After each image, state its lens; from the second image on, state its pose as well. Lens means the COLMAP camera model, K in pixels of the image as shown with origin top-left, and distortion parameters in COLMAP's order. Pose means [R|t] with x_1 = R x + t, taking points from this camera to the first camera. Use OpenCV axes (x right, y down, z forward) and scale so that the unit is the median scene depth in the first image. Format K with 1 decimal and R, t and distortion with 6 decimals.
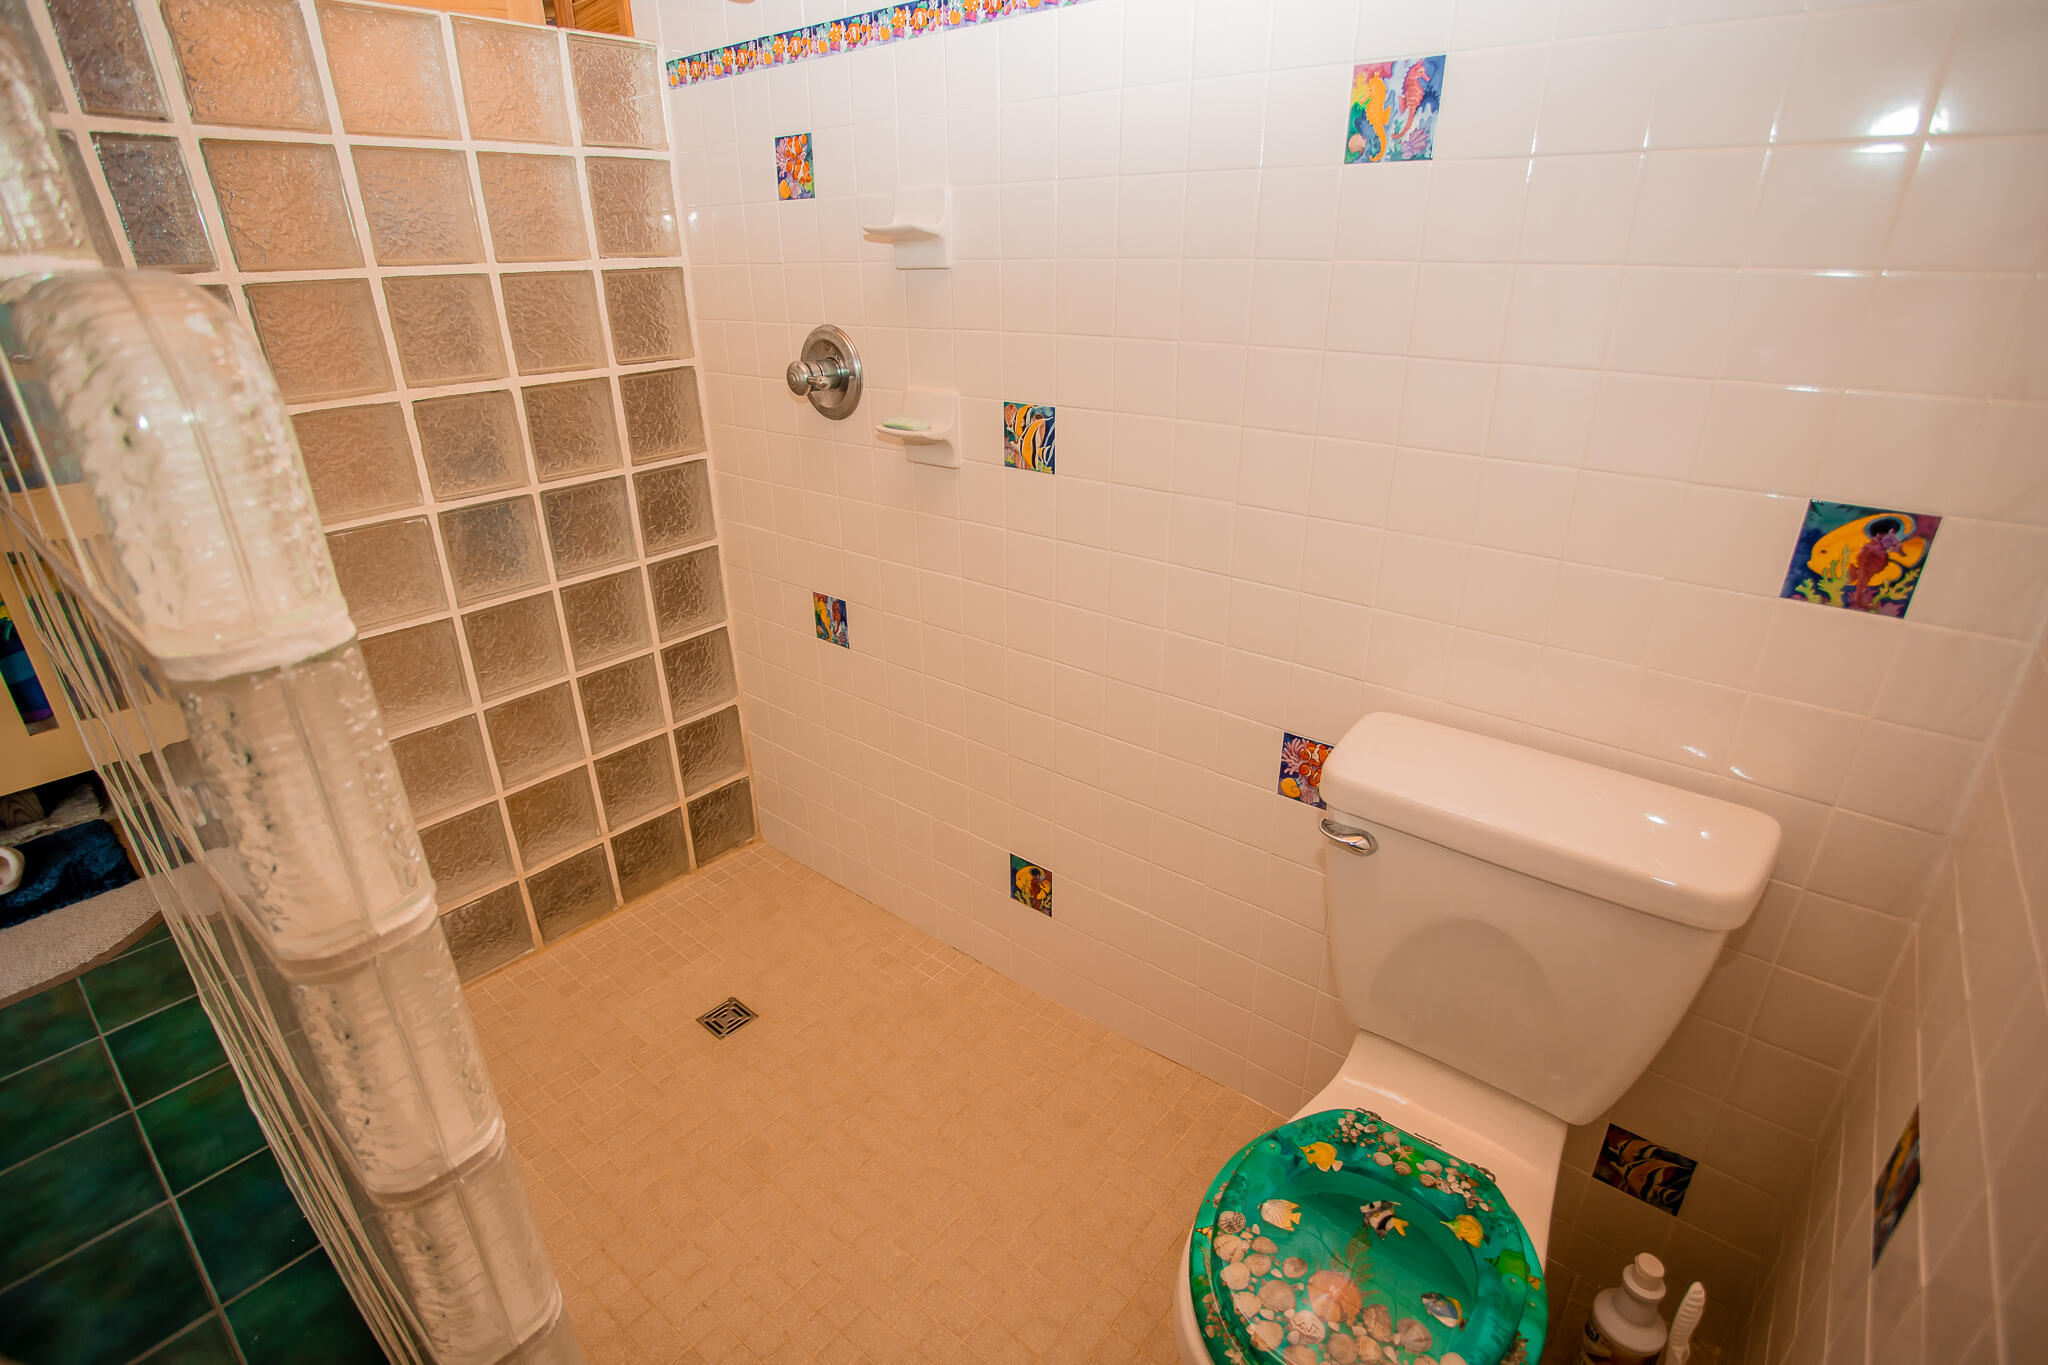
lens RADIAL K [[1010.5, 0, 1024.0], [0, 1010.5, 682.5], [0, 0, 1]] dist [-0.053689, 0.023720]
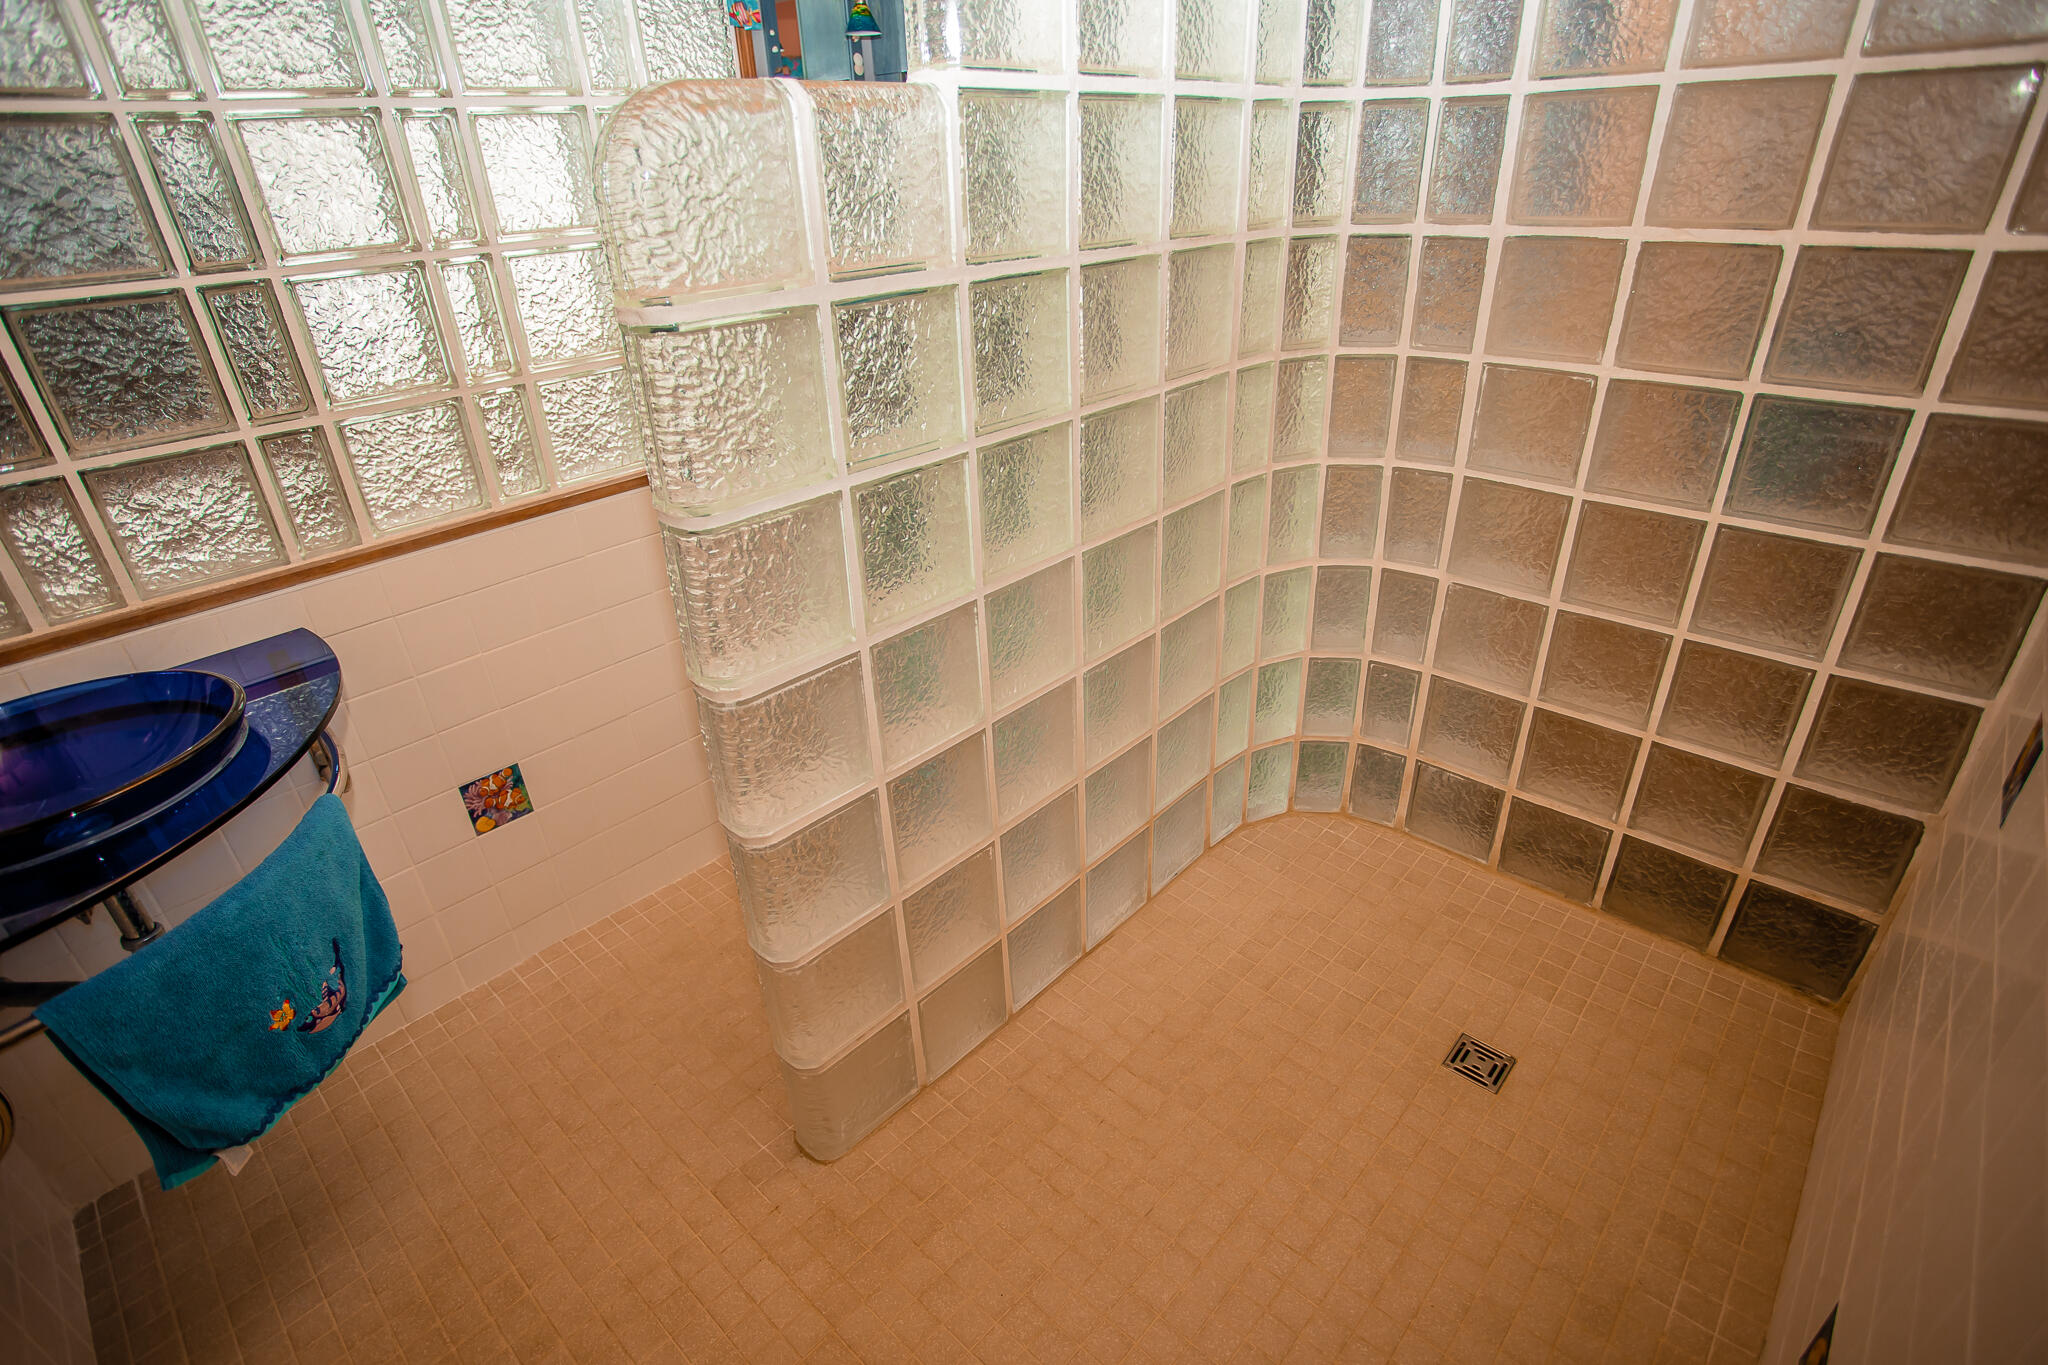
lens RADIAL K [[1040.2, 0, 1024.0], [0, 1040.2, 682.5], [0, 0, 1]] dist [-0.003917, -0.000444]
pose [[-0.023879, 0.491125, -0.870762, 0.278669], [-0.373744, 0.803467, 0.463418, -0.155686], [0.927224, 0.336508, 0.164369, 0.393259]]
